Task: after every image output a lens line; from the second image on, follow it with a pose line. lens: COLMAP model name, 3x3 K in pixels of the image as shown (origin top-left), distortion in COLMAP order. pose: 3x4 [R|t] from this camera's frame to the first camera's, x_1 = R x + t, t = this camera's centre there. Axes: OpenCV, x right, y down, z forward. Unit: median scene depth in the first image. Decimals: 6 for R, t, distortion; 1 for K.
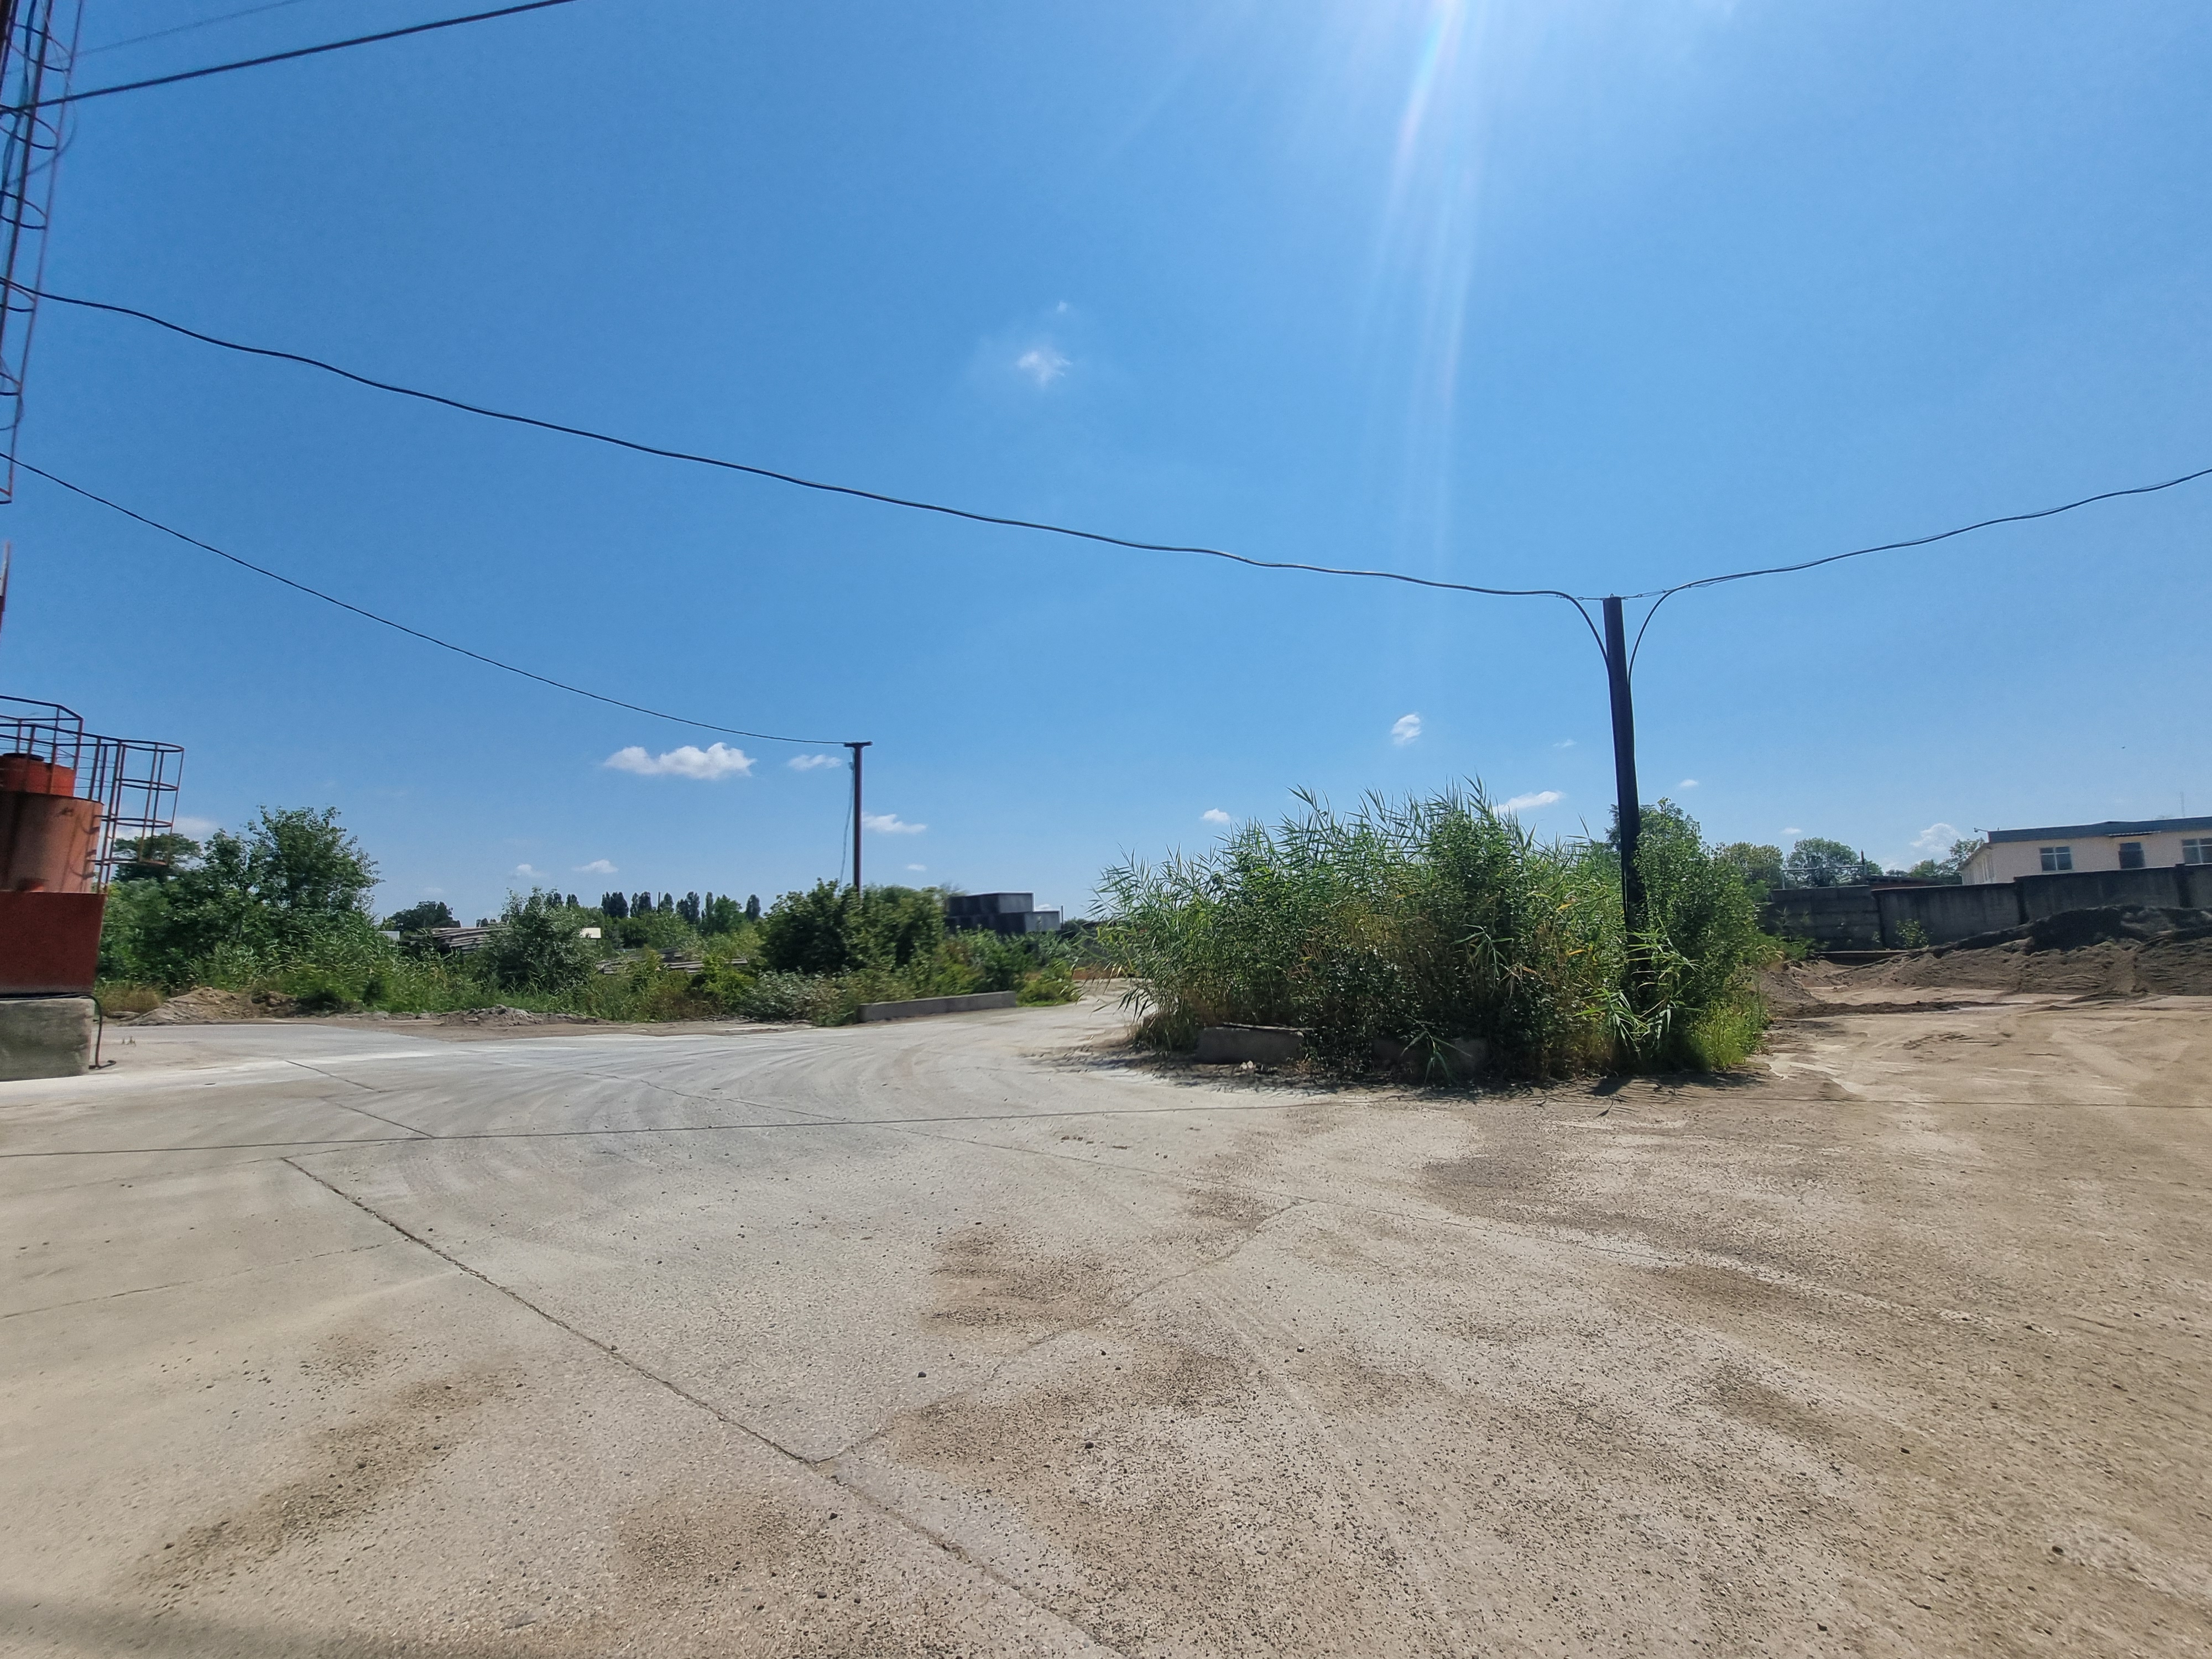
lens RADIAL K [[907.4, 0, 1115.1], [0, 907.4, 846.0], [0, 0, 1]] dist [-0.002081, -0.000040]
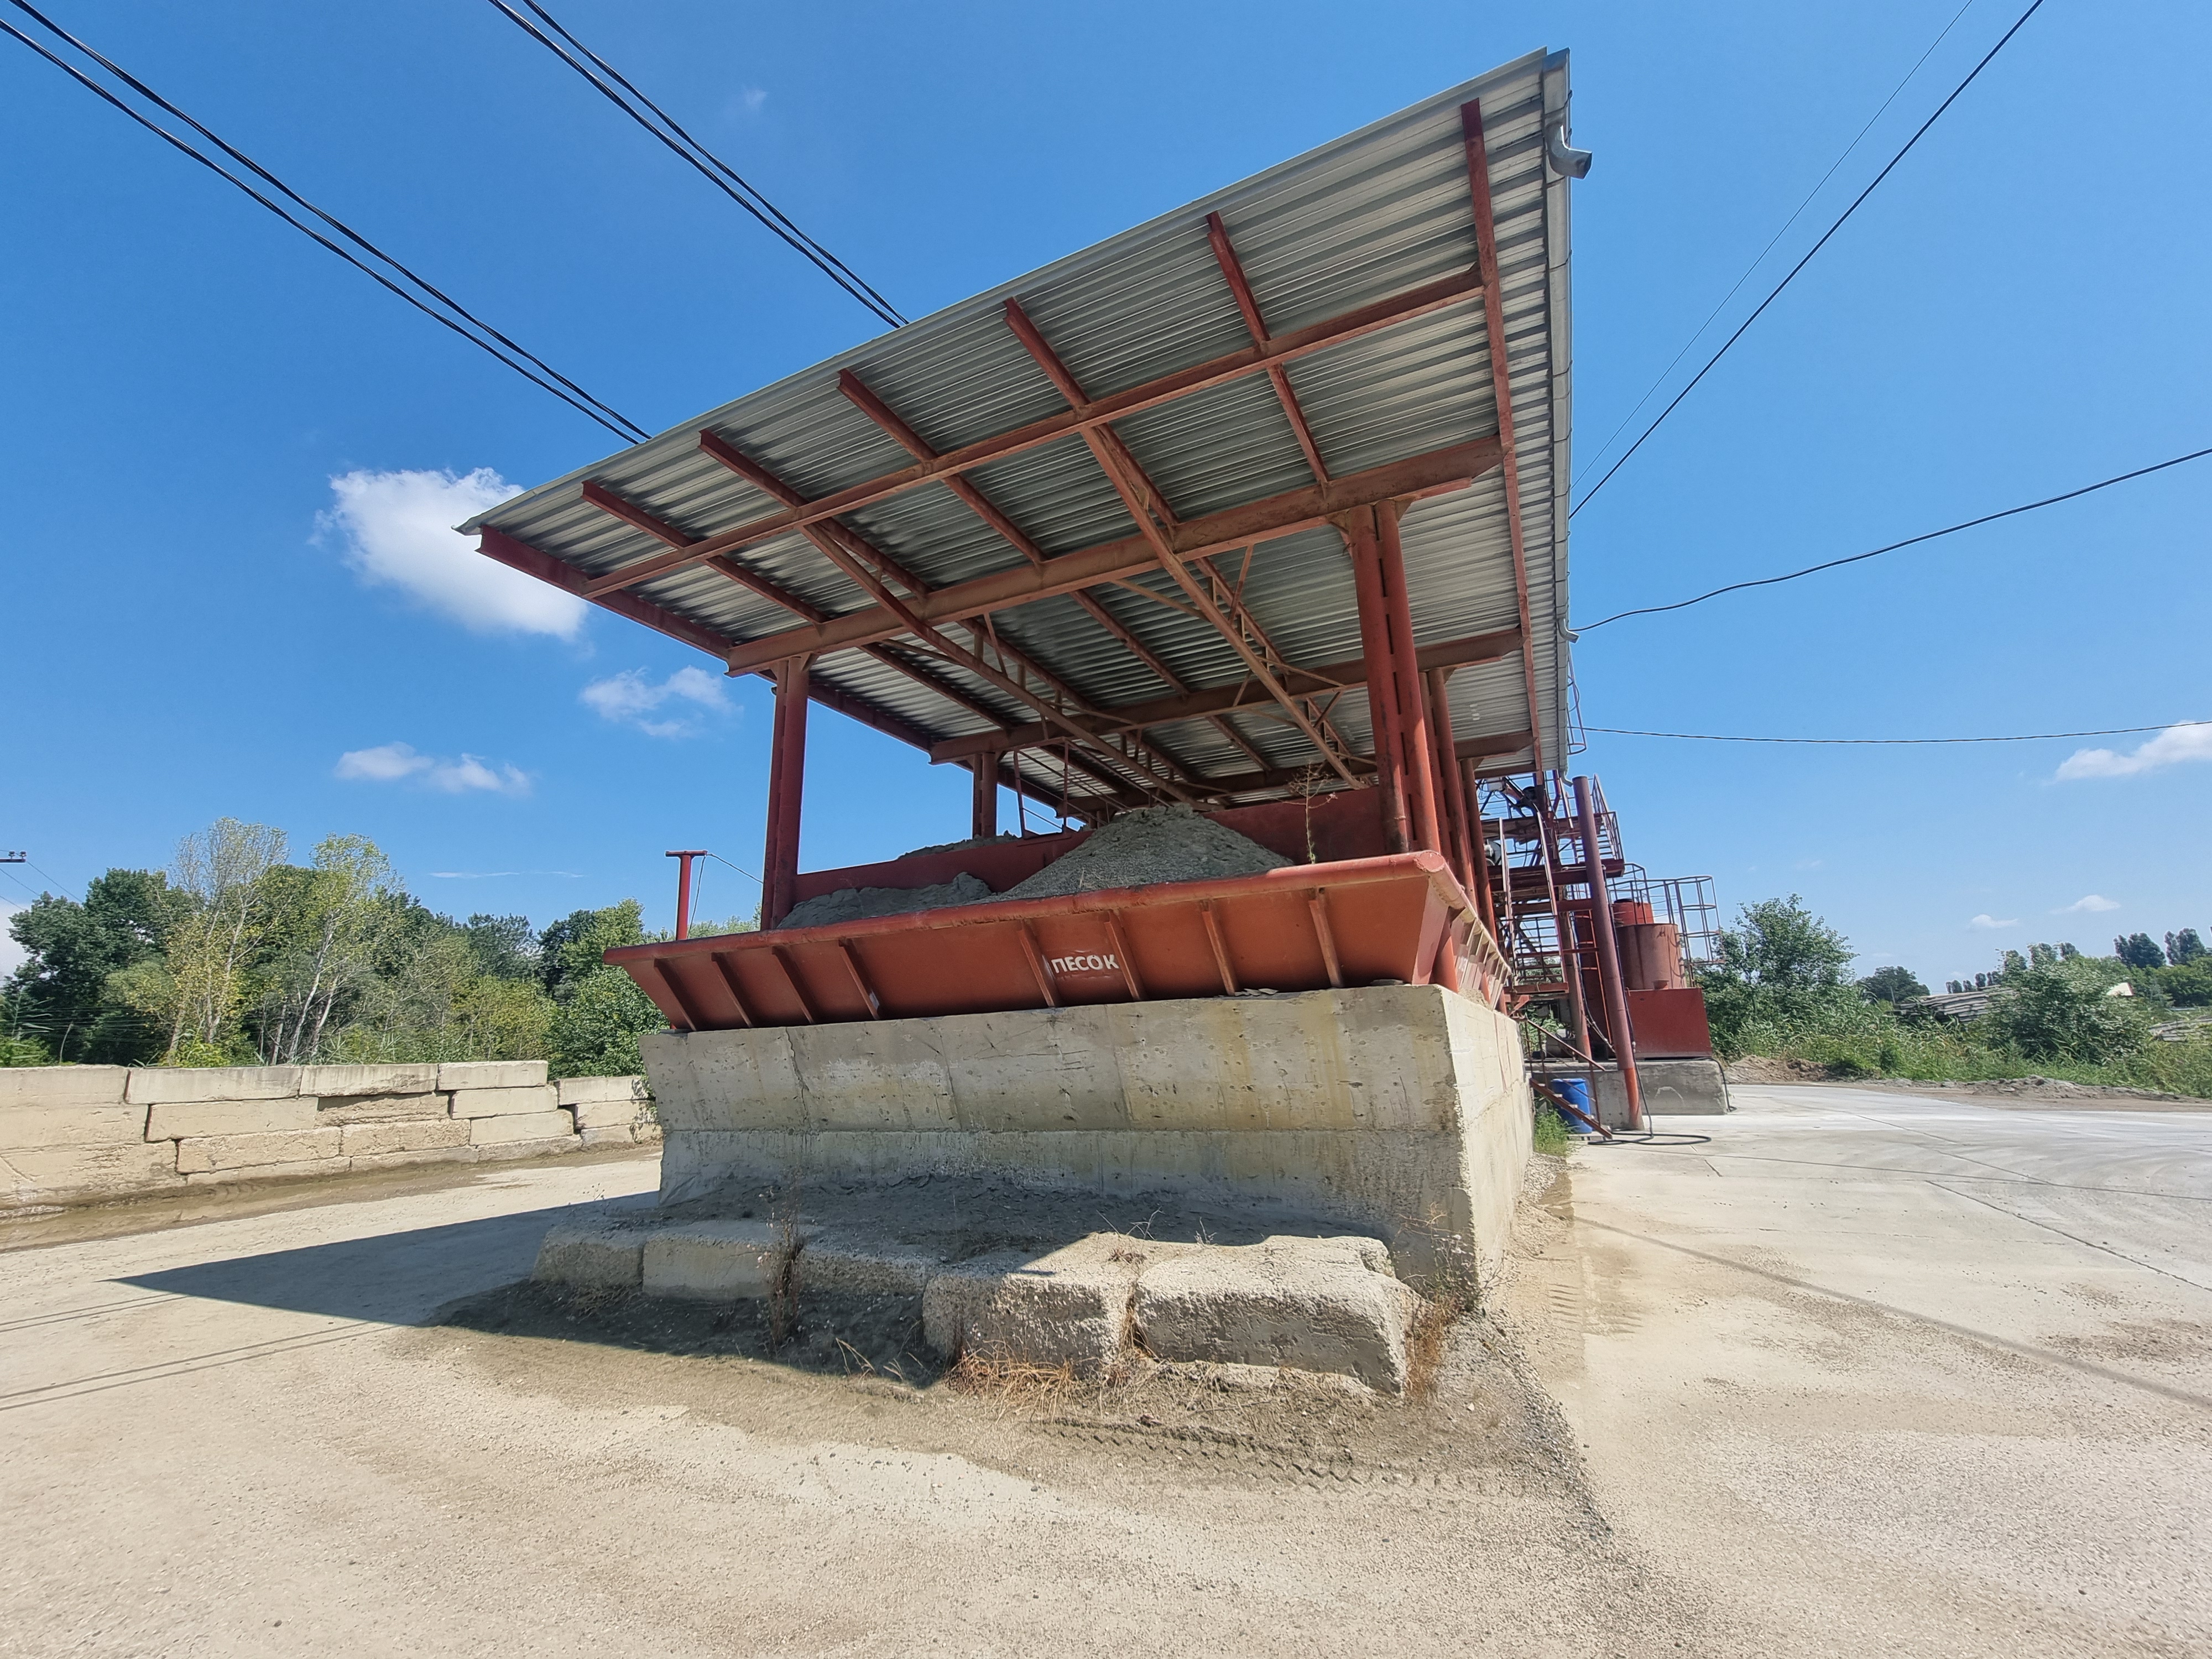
lens RADIAL K [[907.4, 0, 1115.1], [0, 907.4, 846.0], [0, 0, 1]] dist [-0.002081, -0.000040]
pose [[0.219241, -0.214109, -0.951888, 0.044102], [0.141942, 0.972244, -0.185995, -0.012952], [0.965290, -0.094335, 0.243547, -0.099516]]
